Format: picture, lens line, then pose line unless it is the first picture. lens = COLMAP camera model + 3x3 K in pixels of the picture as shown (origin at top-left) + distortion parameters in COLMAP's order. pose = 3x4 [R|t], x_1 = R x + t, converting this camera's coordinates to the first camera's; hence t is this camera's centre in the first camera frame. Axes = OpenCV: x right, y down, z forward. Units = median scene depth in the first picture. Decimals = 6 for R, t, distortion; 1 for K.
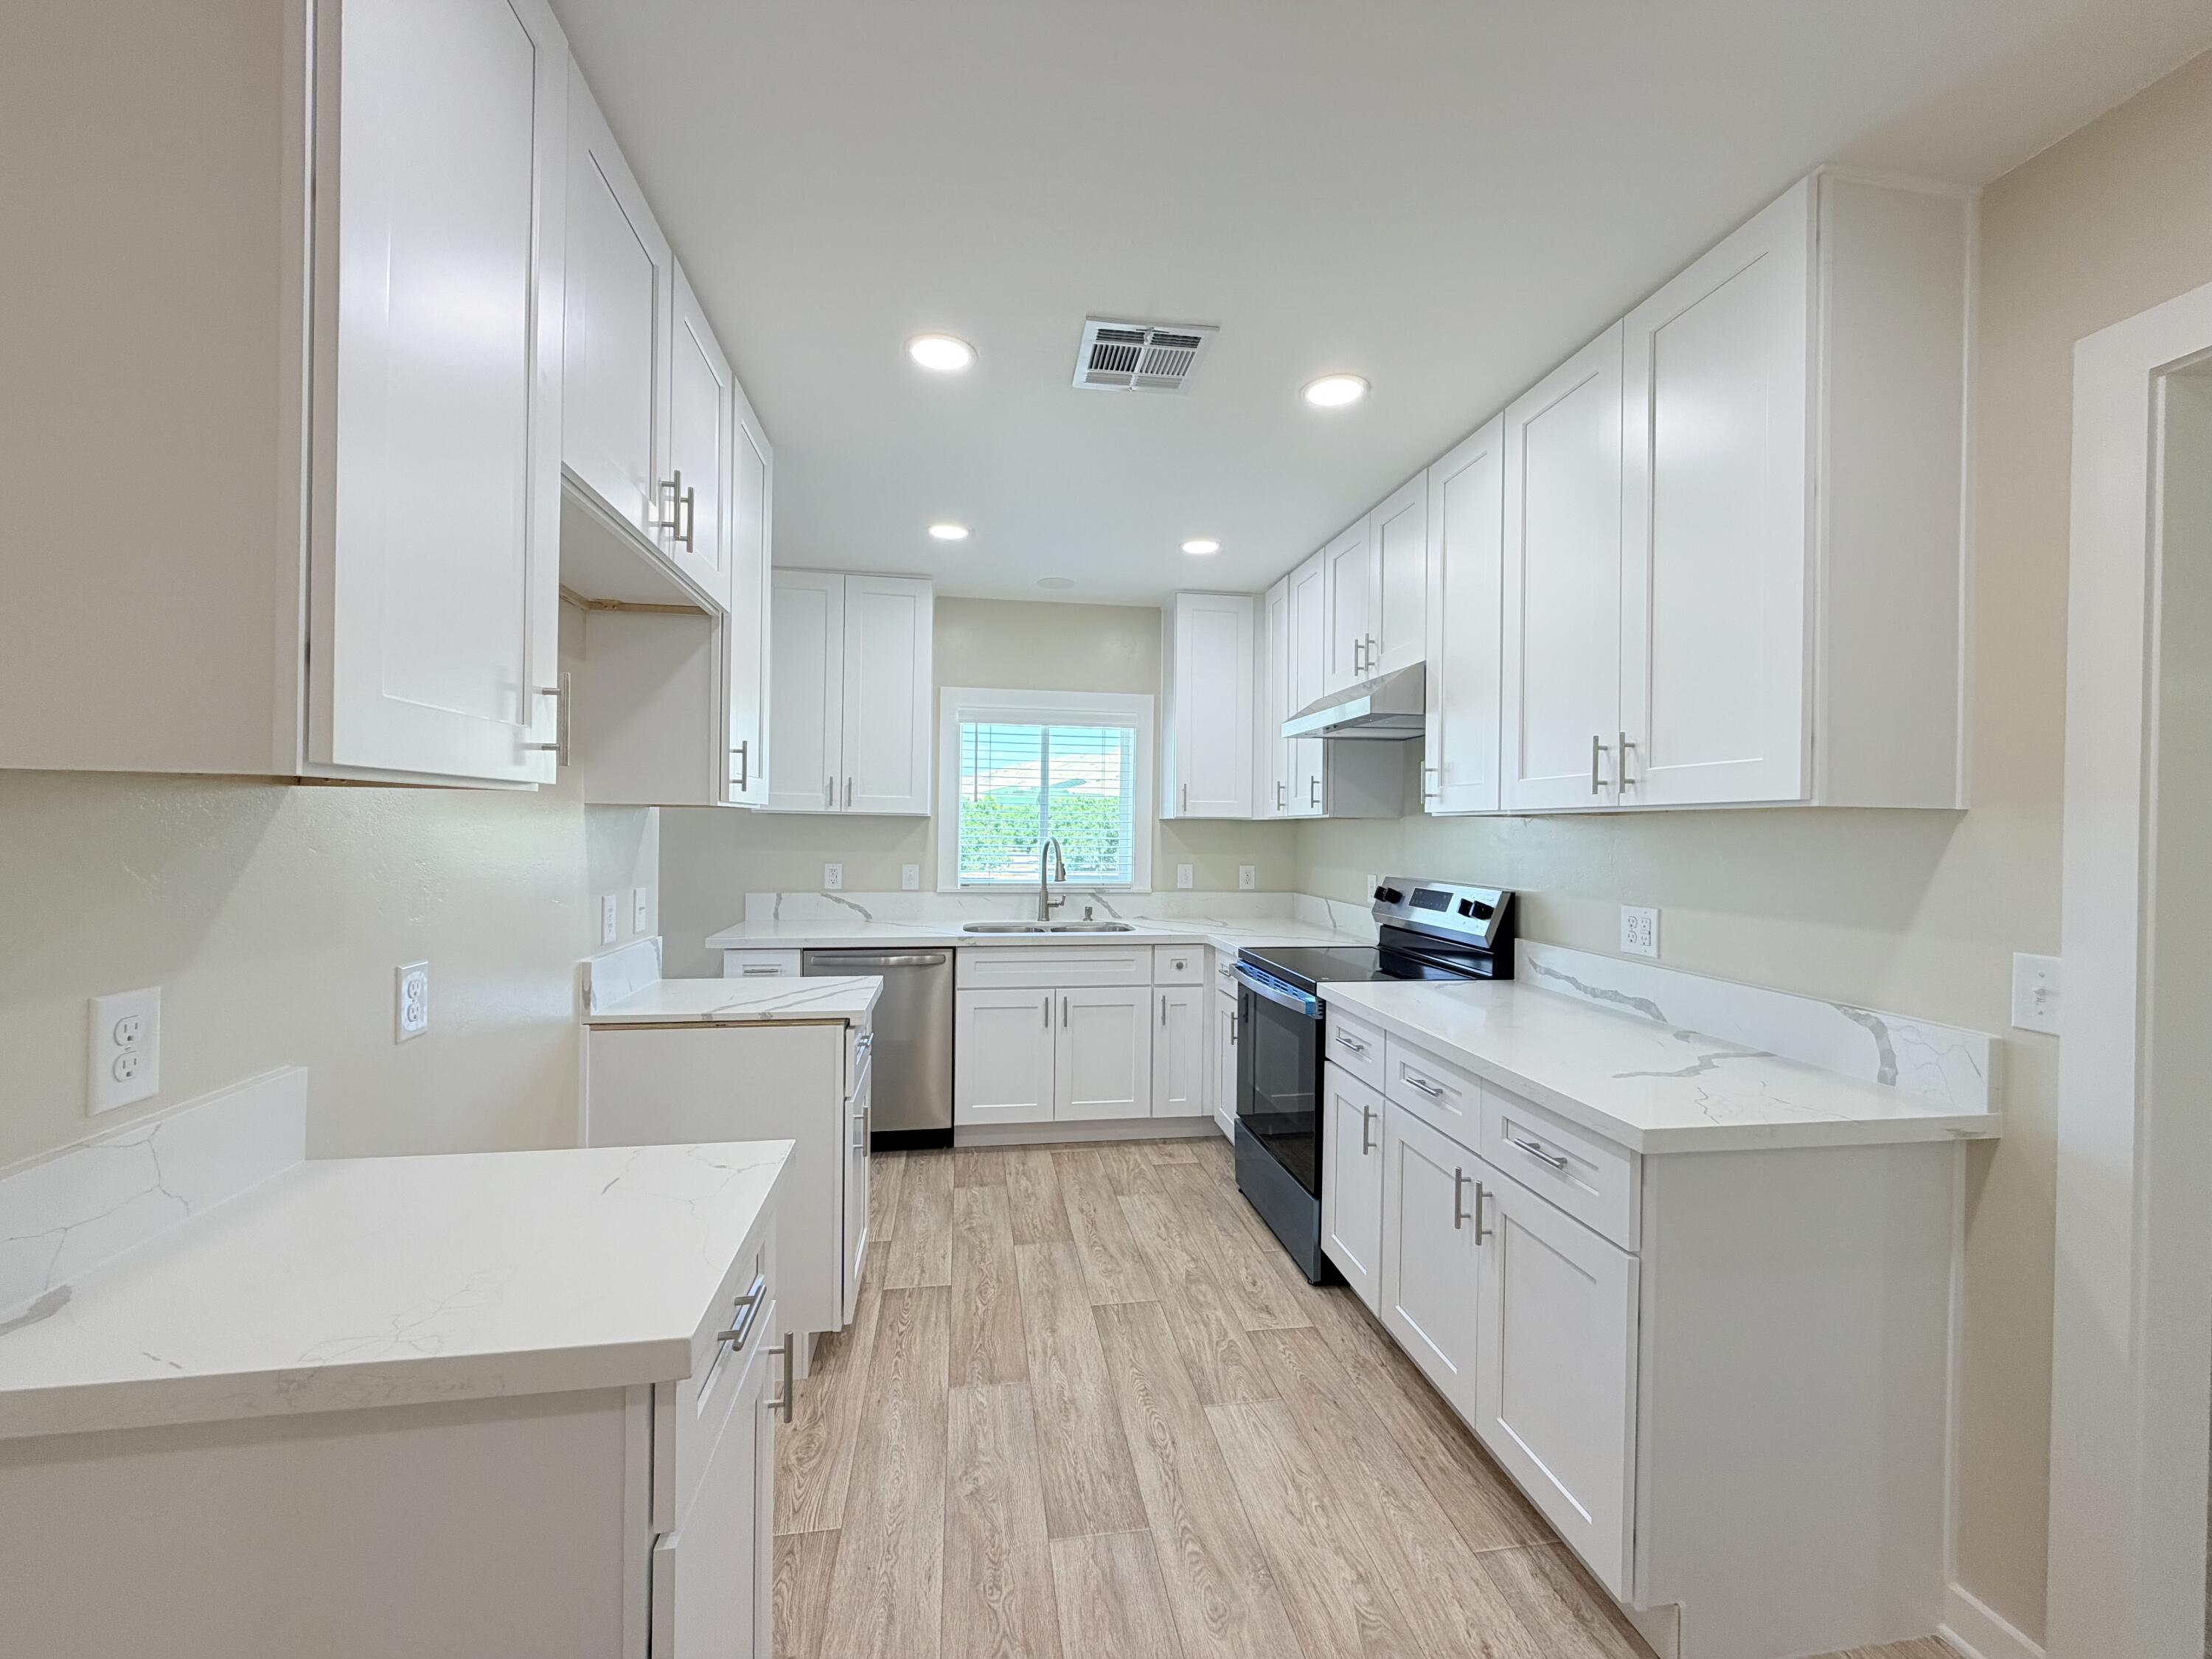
lens RADIAL K [[882.0, 0, 1098.1], [0, 882.0, 829.1], [0, 0, 1]] dist [0.000067, 0.000016]
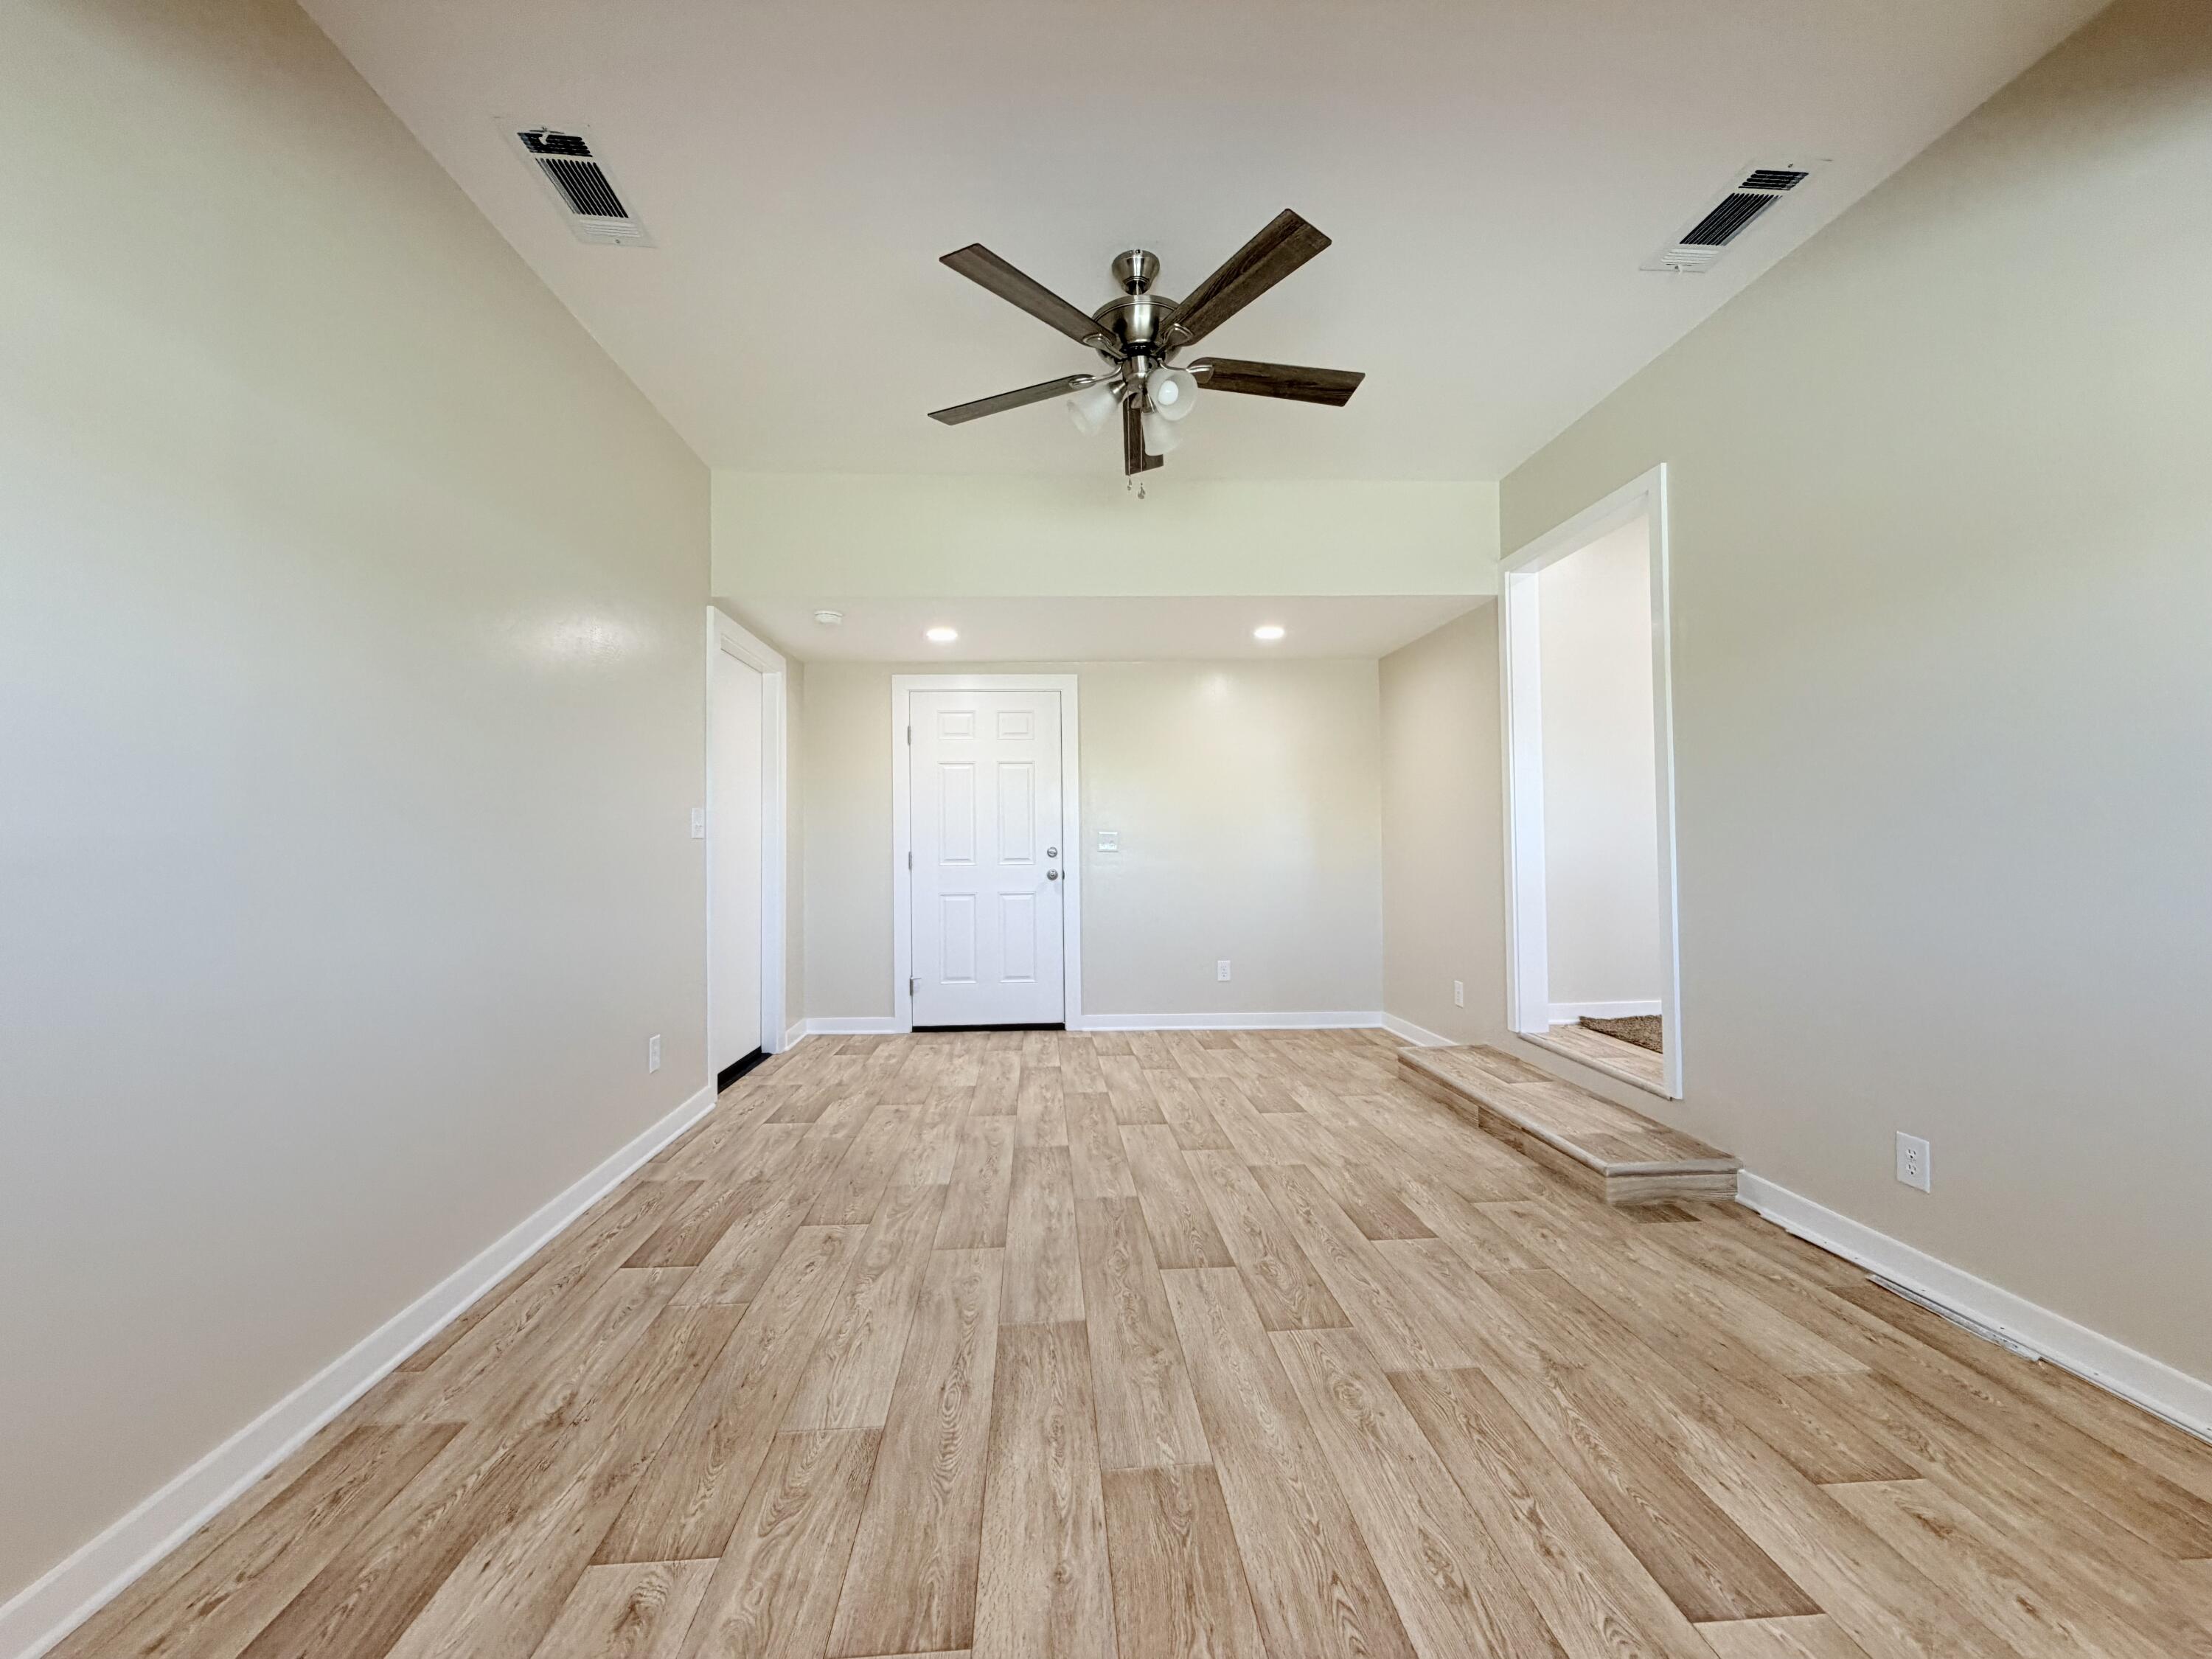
lens RADIAL K [[882.0, 0, 1098.1], [0, 882.0, 829.1], [0, 0, 1]] dist [0.000067, 0.000016]
pose [[-0.996496, 0.007312, 0.083326, -0.140692], [0.006476, 0.999926, -0.010302, 0.124738], [-0.083395, -0.009727, -0.996469, 1.753498]]
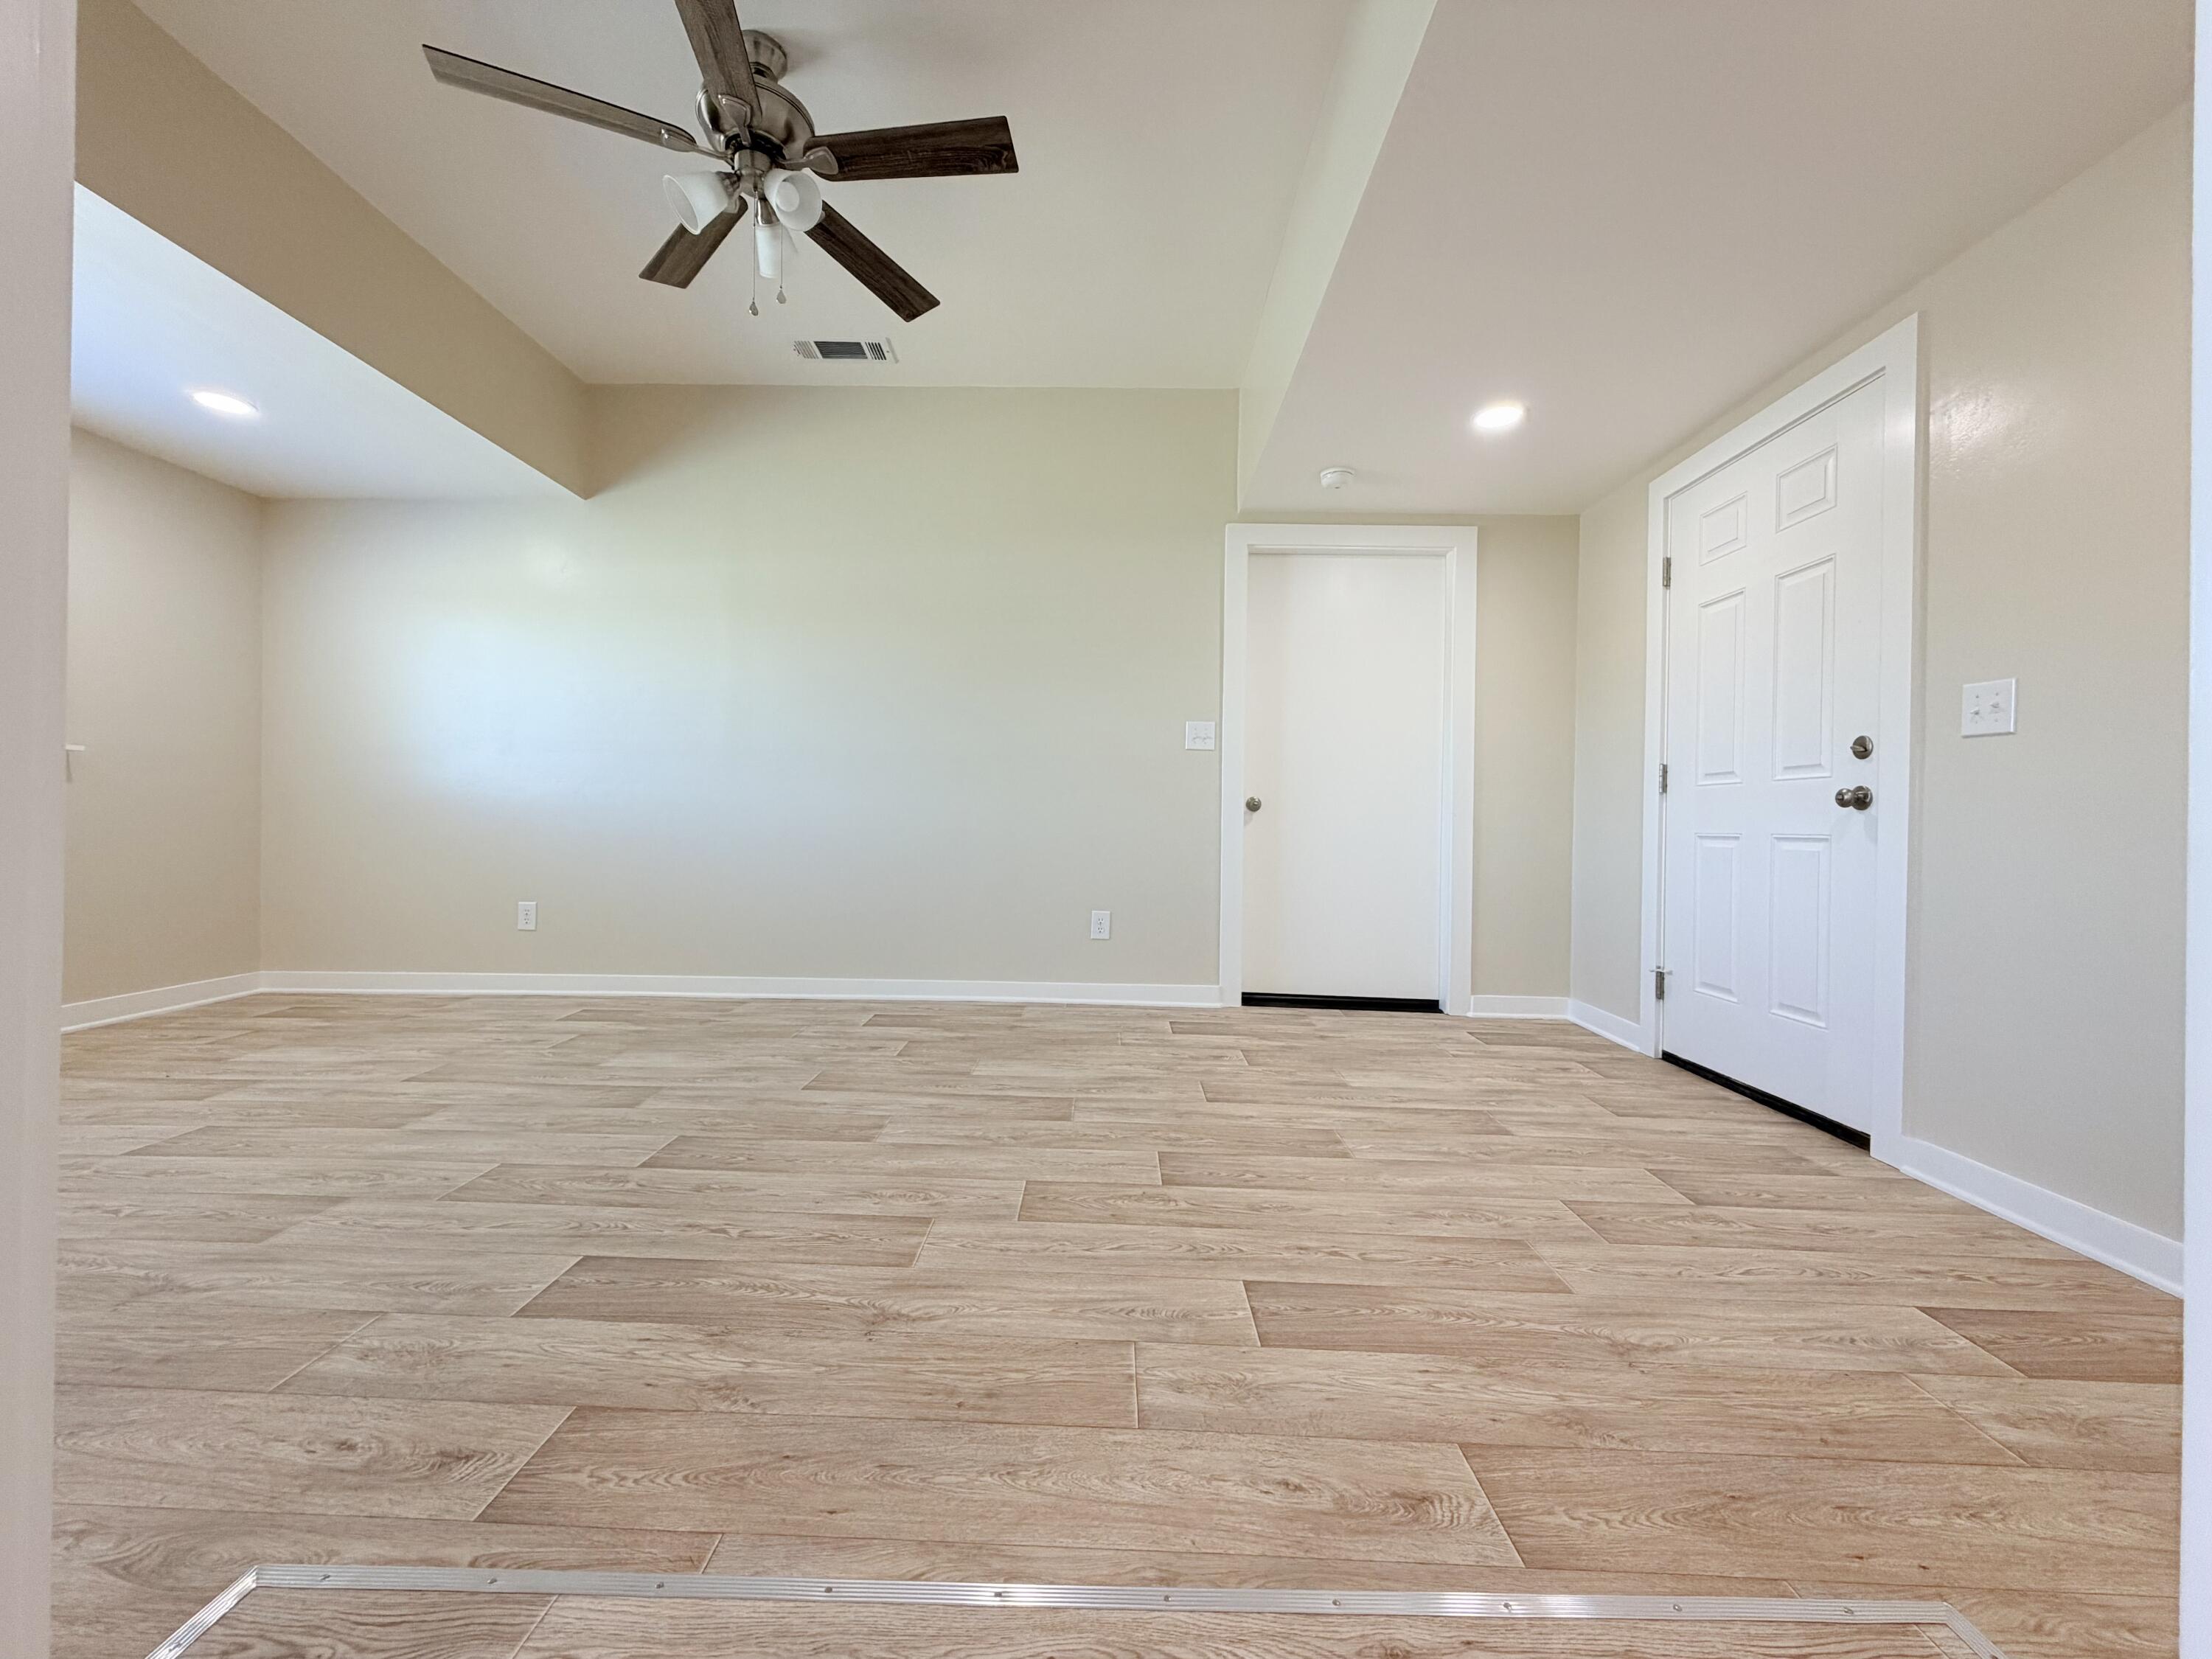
lens RADIAL K [[882.0, 0, 1098.1], [0, 882.0, 829.1], [0, 0, 1]] dist [0.000067, 0.000016]
pose [[0.166157, -0.015712, 0.985974, -1.145197], [-0.016806, 0.999683, 0.018763, 0.250530], [-0.985956, -0.019687, 0.165841, 0.586978]]
